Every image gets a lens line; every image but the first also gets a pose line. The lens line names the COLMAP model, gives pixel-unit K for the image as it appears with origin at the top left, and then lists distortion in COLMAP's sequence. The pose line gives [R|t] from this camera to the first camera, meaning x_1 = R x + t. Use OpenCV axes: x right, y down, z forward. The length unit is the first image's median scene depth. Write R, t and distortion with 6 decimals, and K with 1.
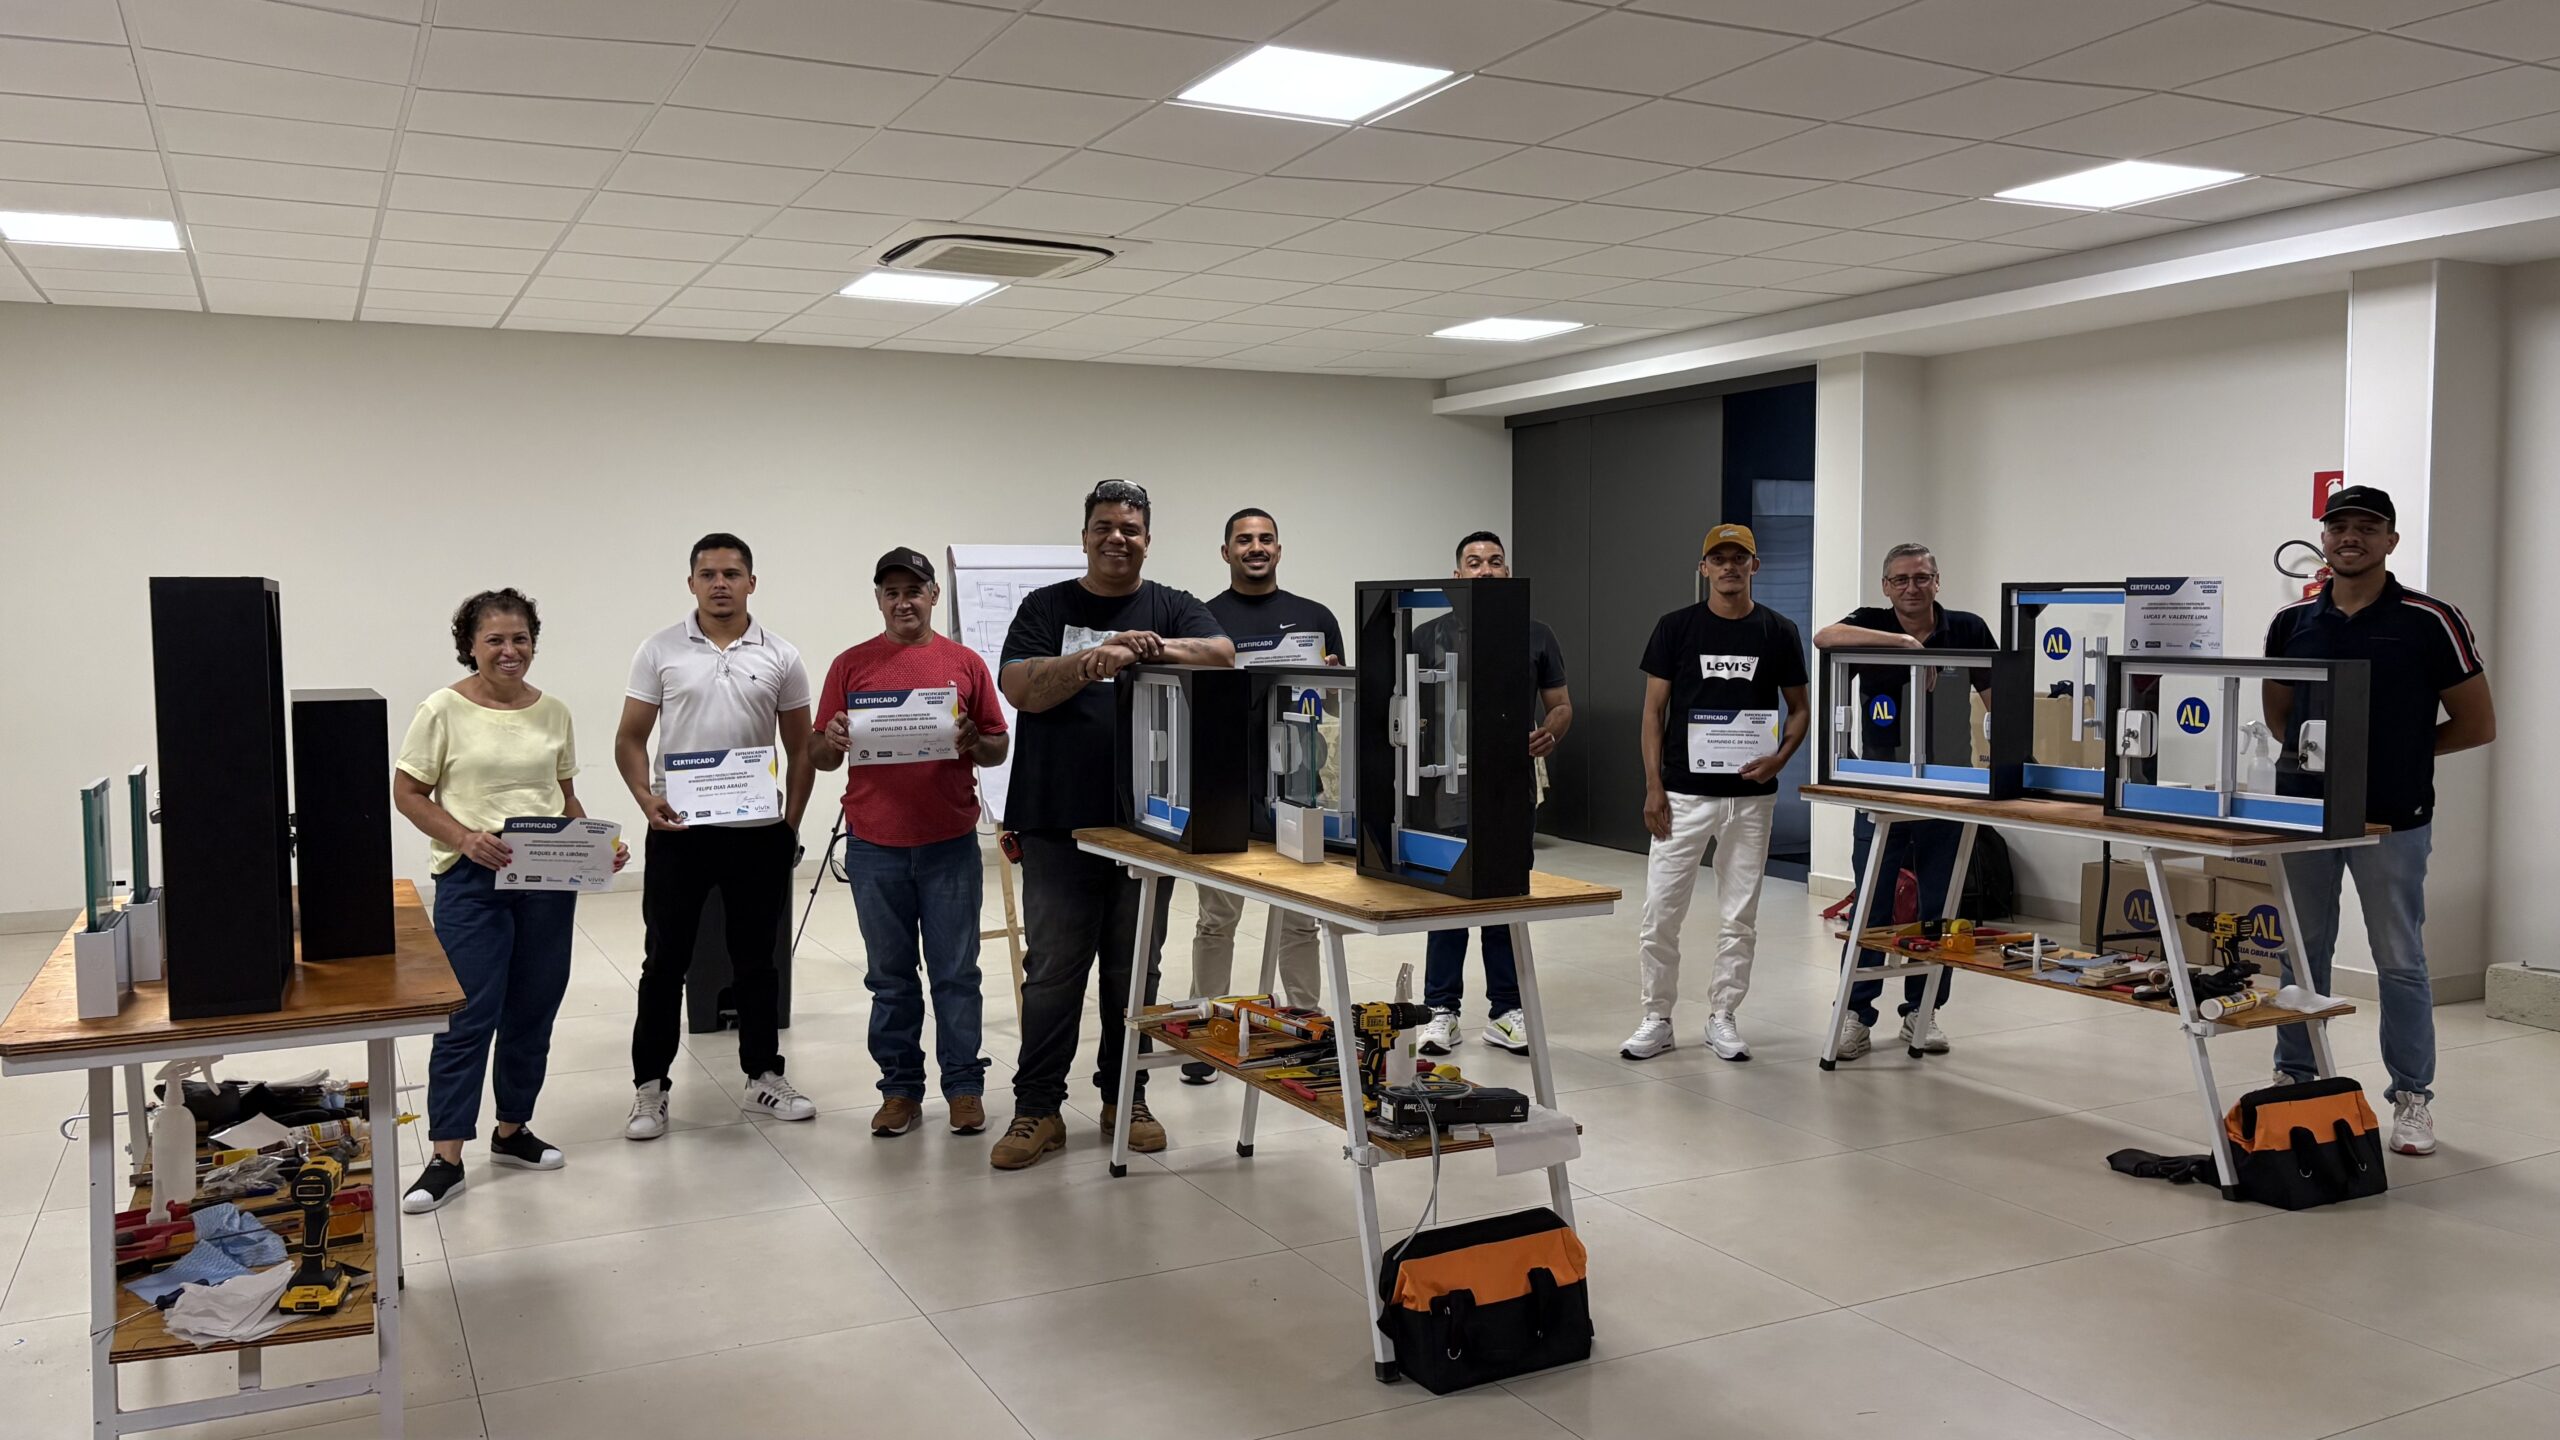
lens RADIAL K [[1952.5, 0, 1321.9], [0, 1952.5, 711.5], [0, 0, 1]] dist [0.068377, -0.066251]
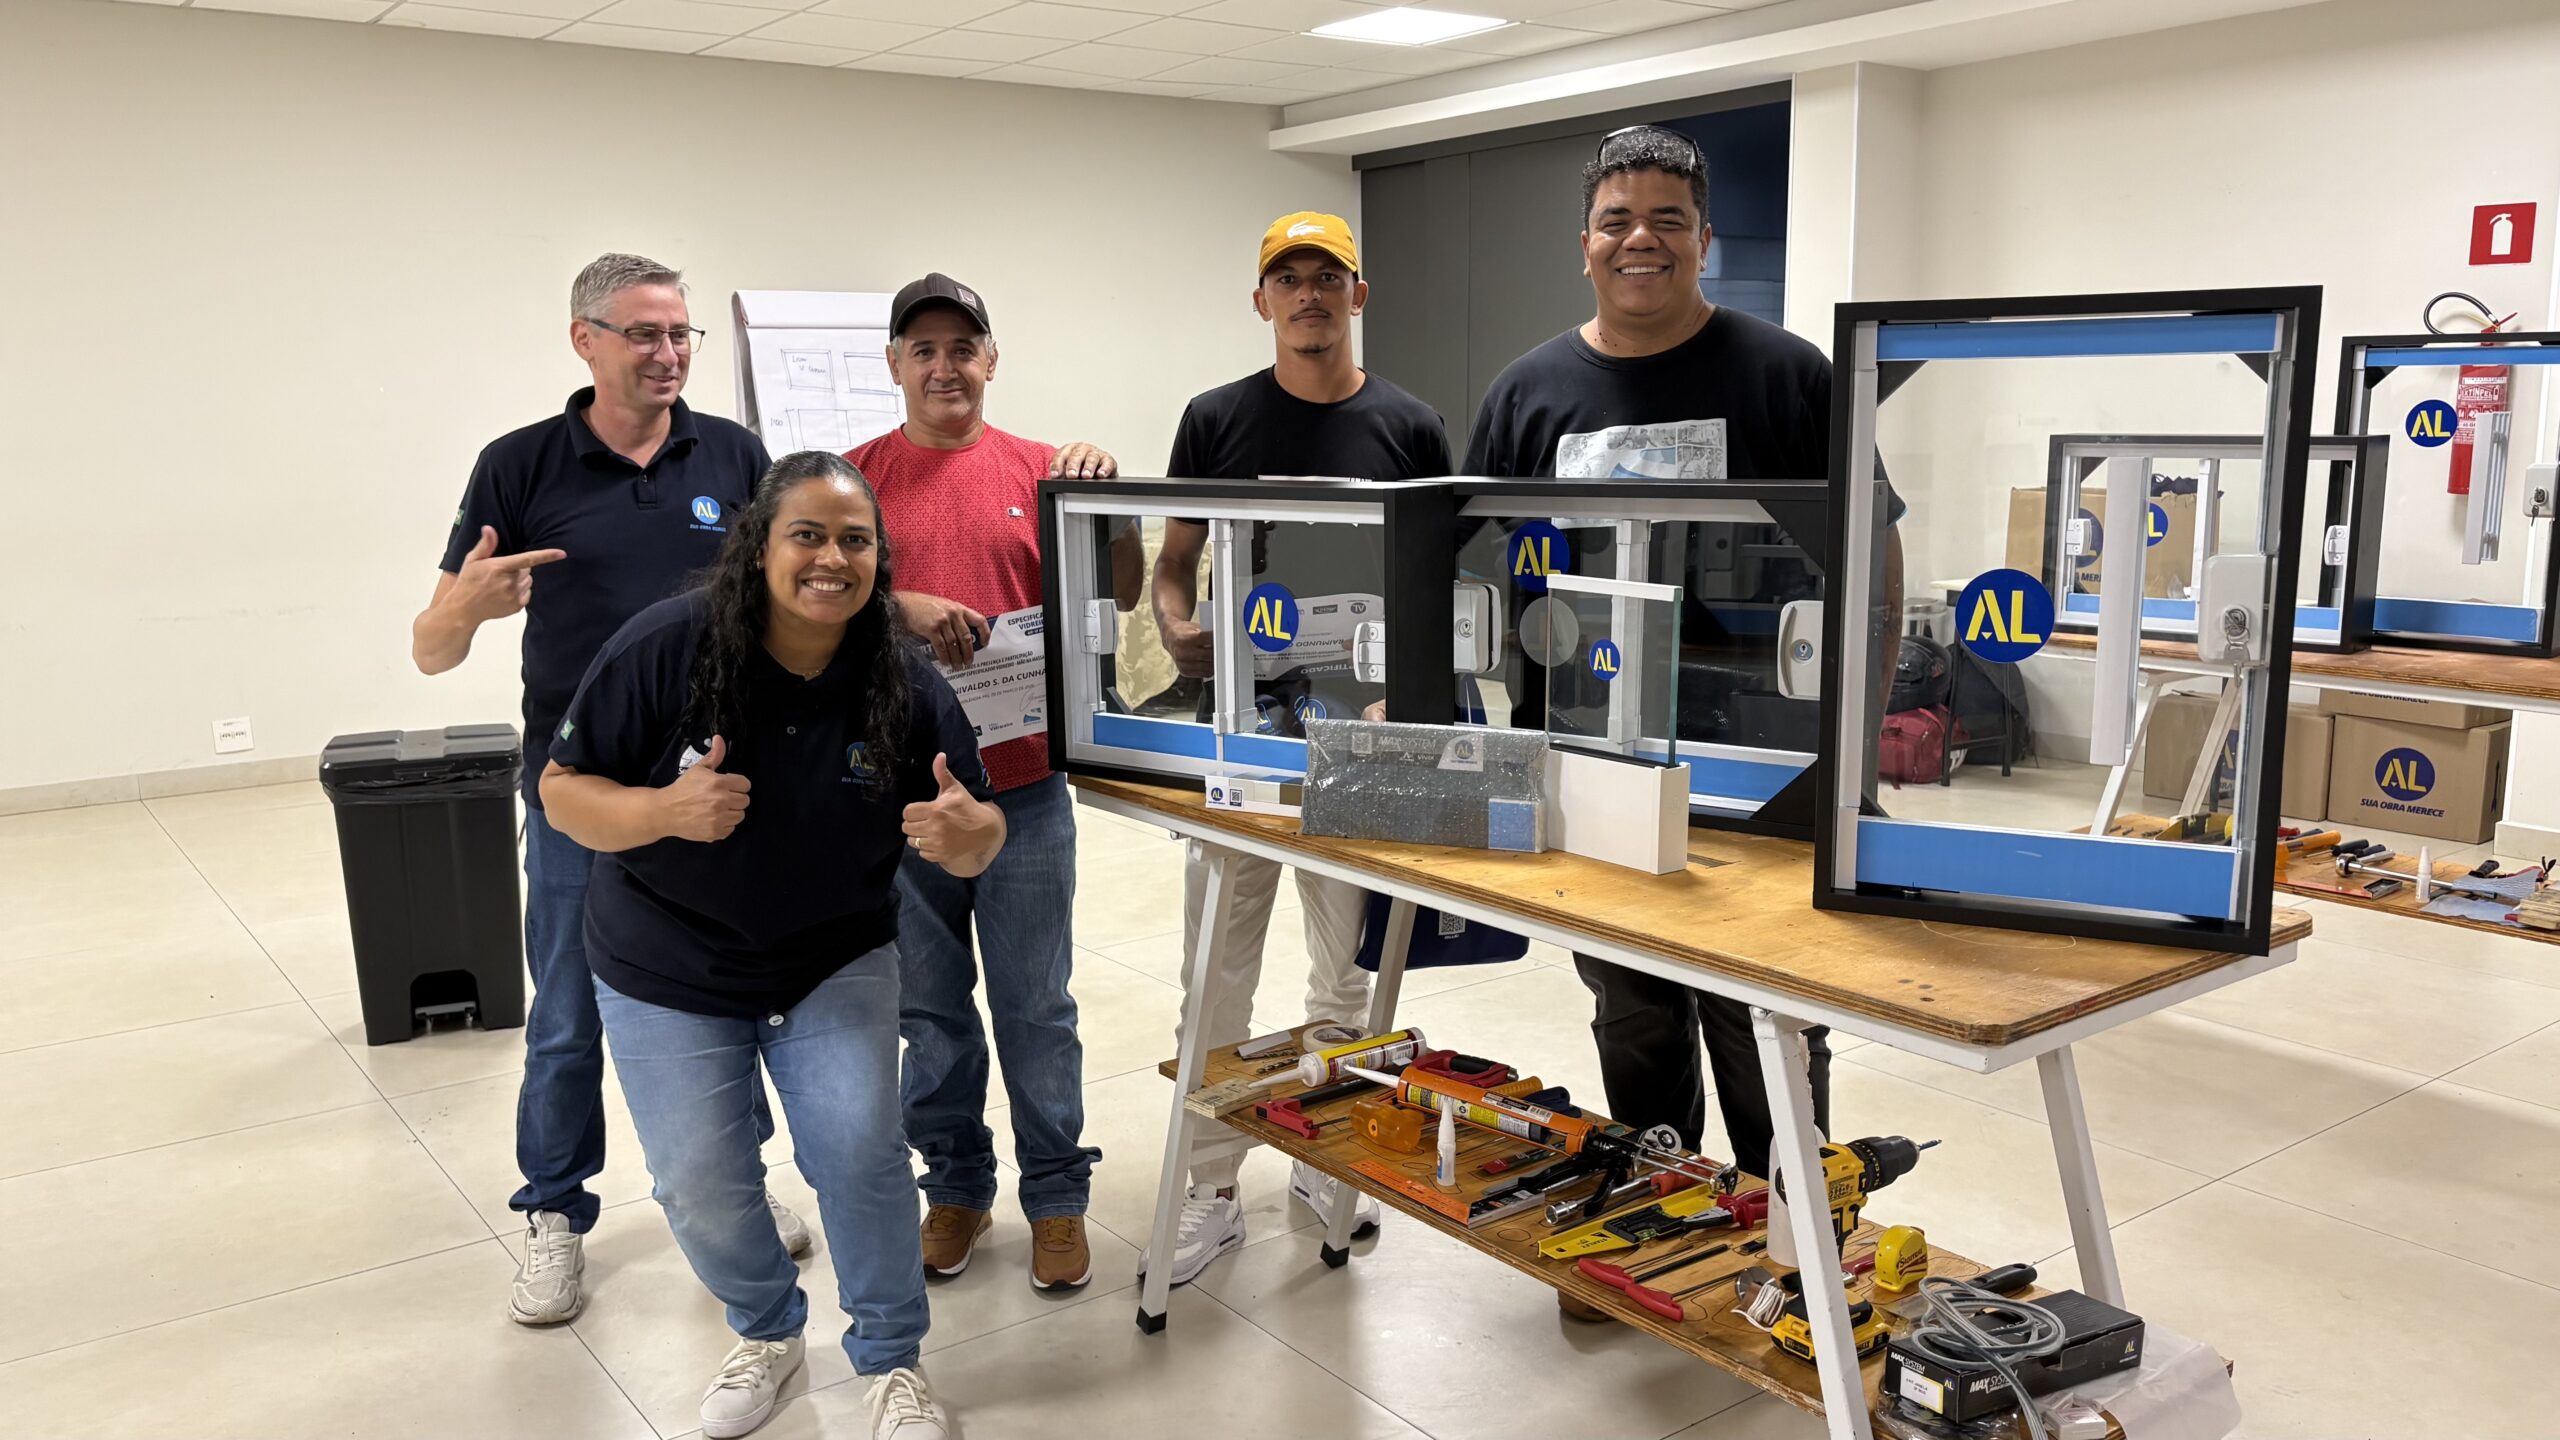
lens RADIAL K [[1952.5, 0, 1261.7], [0, 1952.5, 717.2], [0, 0, 1]] dist [0.068377, -0.066251]
pose [[0.988861, -0.029708, 0.145846, -0.154946], [0.013156, 0.993489, 0.113170, -0.014542], [-0.148258, -0.109990, 0.982813, 0.322807]]
